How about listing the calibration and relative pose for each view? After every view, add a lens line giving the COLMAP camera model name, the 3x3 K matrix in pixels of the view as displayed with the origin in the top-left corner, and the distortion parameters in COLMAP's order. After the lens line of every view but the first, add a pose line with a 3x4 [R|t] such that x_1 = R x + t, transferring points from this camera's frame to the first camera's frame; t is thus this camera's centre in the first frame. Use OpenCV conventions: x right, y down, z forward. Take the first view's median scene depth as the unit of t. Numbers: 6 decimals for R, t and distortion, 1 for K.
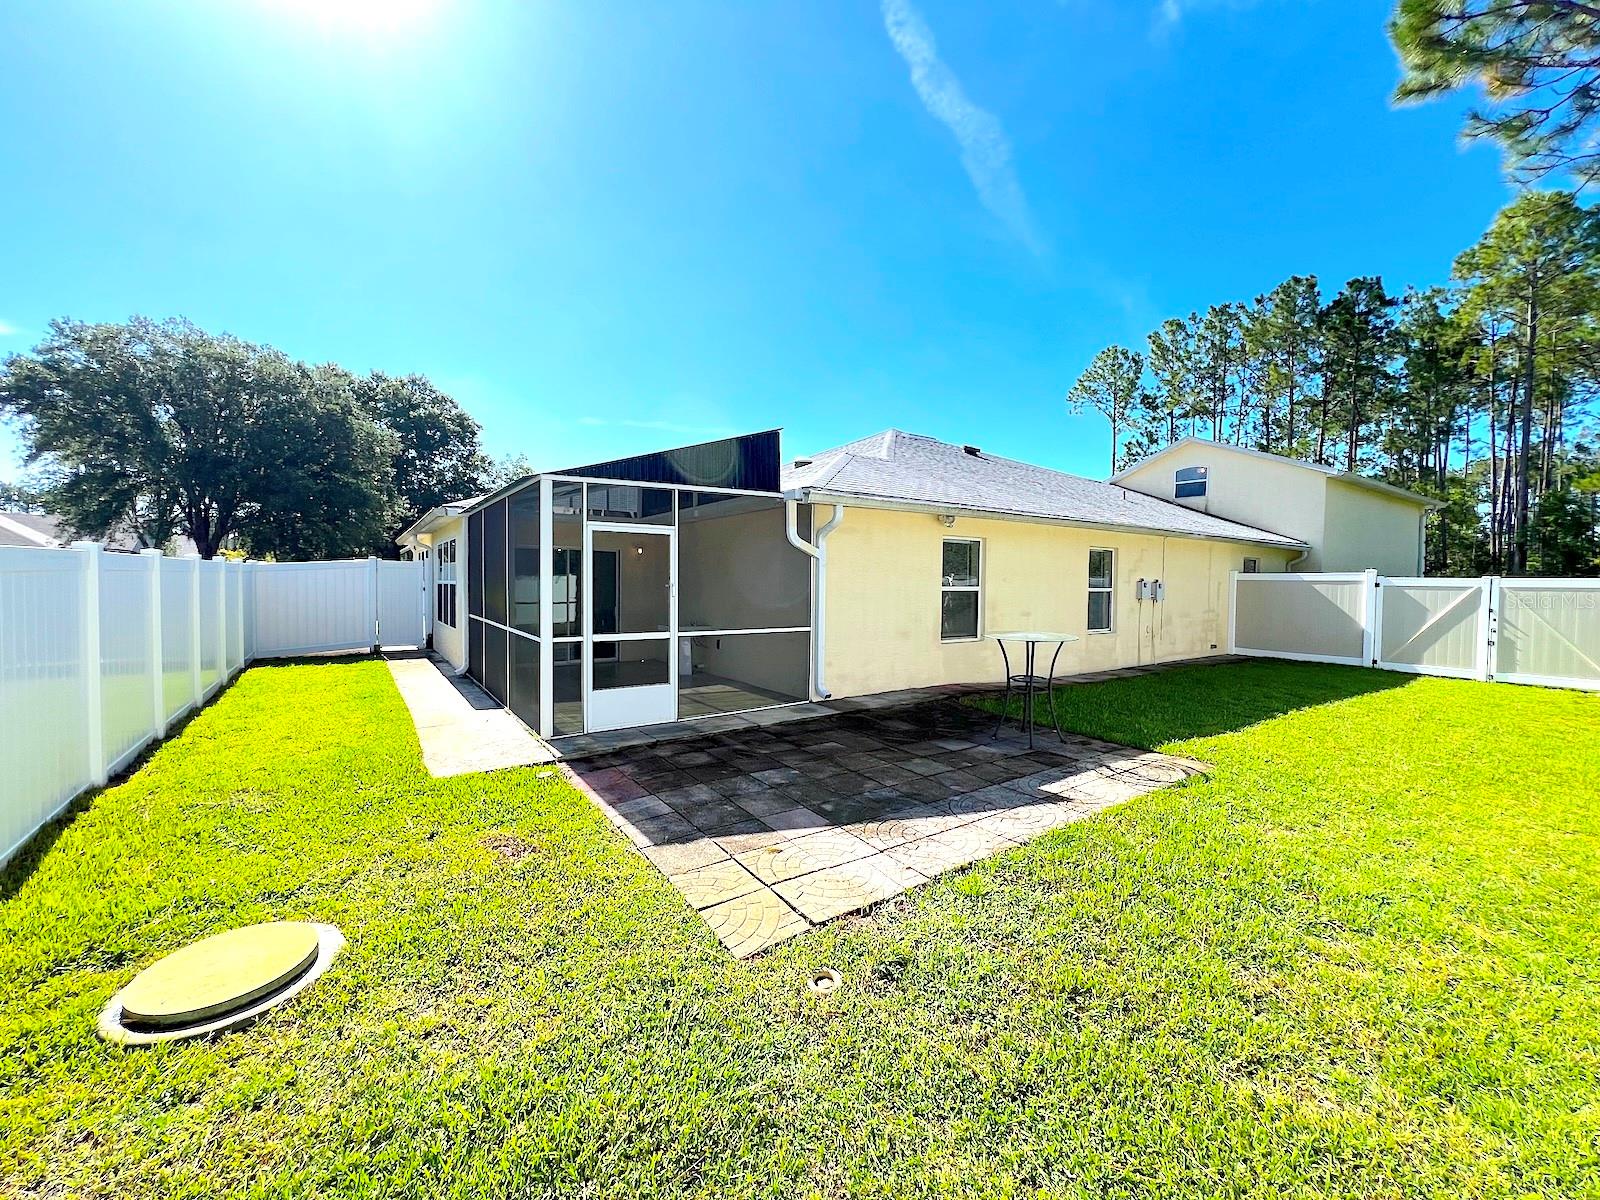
lens RADIAL K [[643.1, 0, 800.0], [0, 643.1, 600.0], [0, 0, 1]] dist [0.001413, -0.000044]
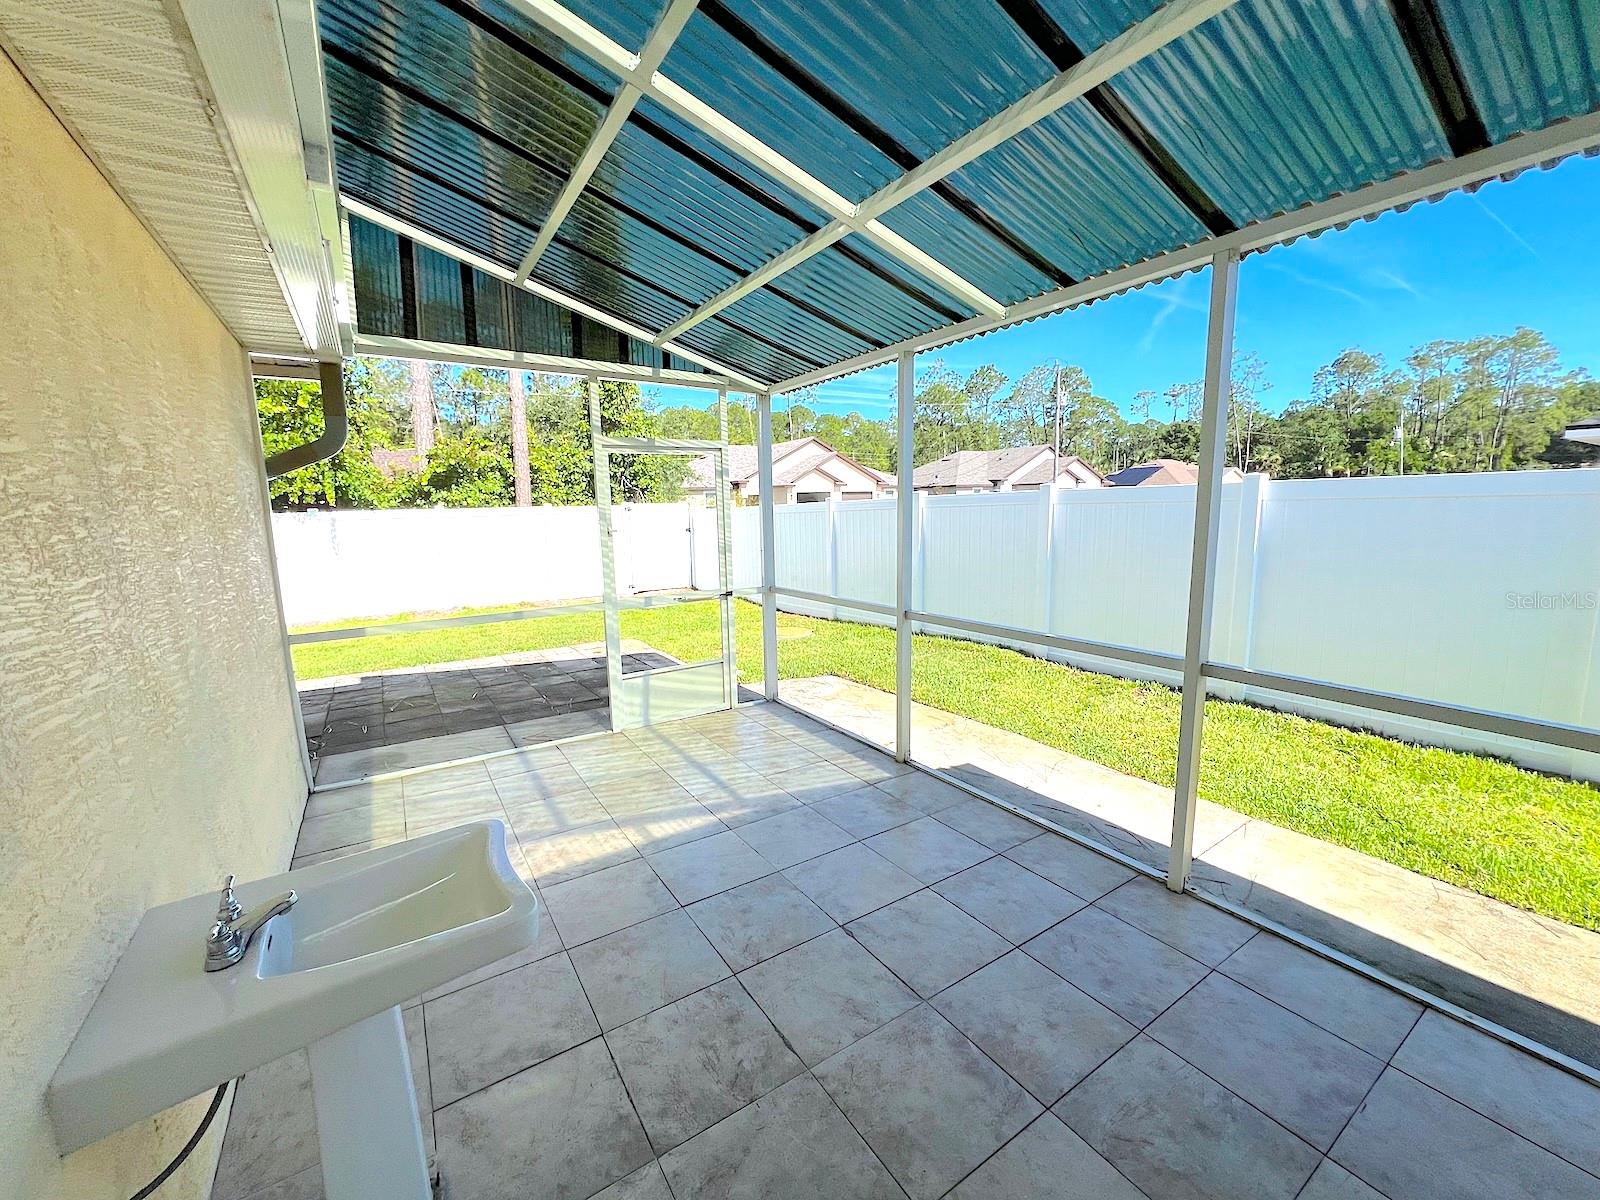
lens RADIAL K [[648.3, 0, 802.8], [0, 648.3, 581.7], [0, 0, 1]] dist [-0.014415, 0.000202]
pose [[-0.999394, 0.000615, 0.034810, -0.557382], [0.005934, 0.988224, 0.152900, -0.101935], [-0.034306, 0.153014, -0.987628, 2.177856]]
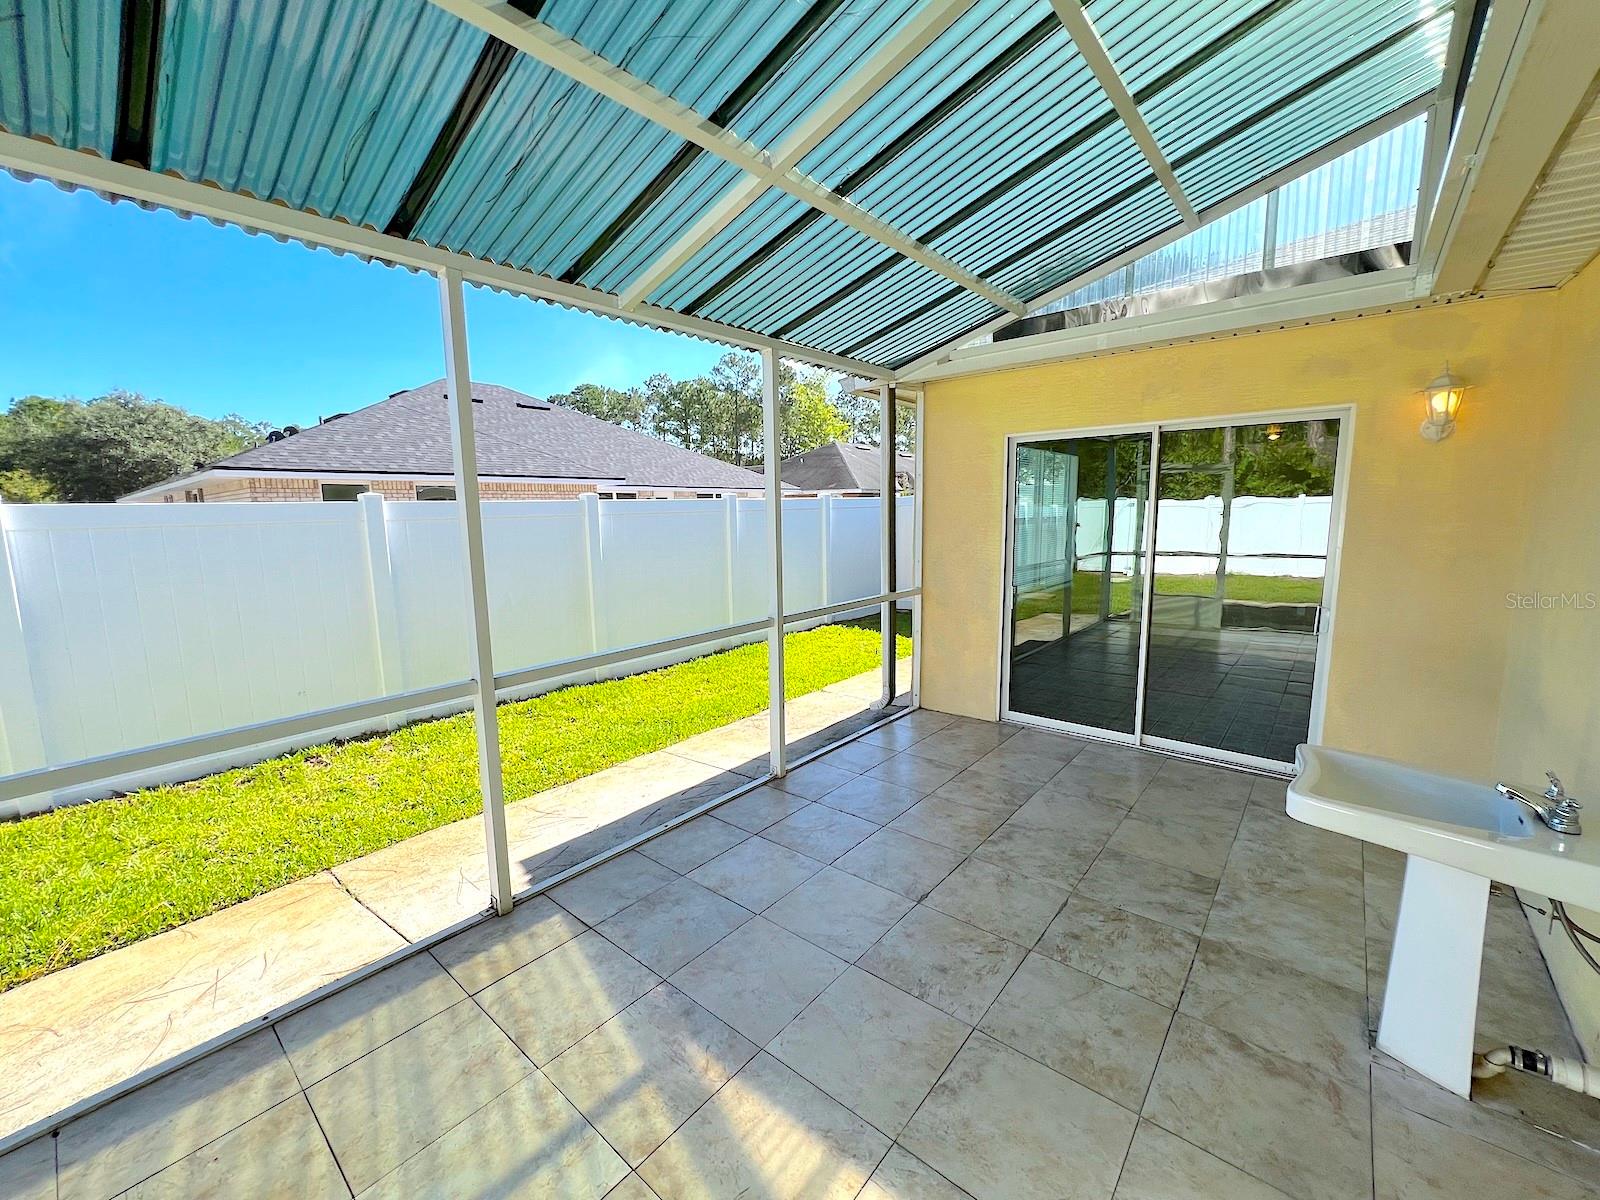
lens RADIAL K [[643.1, 0, 800.0], [0, 643.1, 600.0], [0, 0, 1]] dist [0.001413, -0.000044]
pose [[0.245787, 0.119533, -0.961925, -0.112794], [-0.011583, 0.992659, 0.120393, -0.069497], [0.969255, -0.018449, 0.245367, 1.500470]]
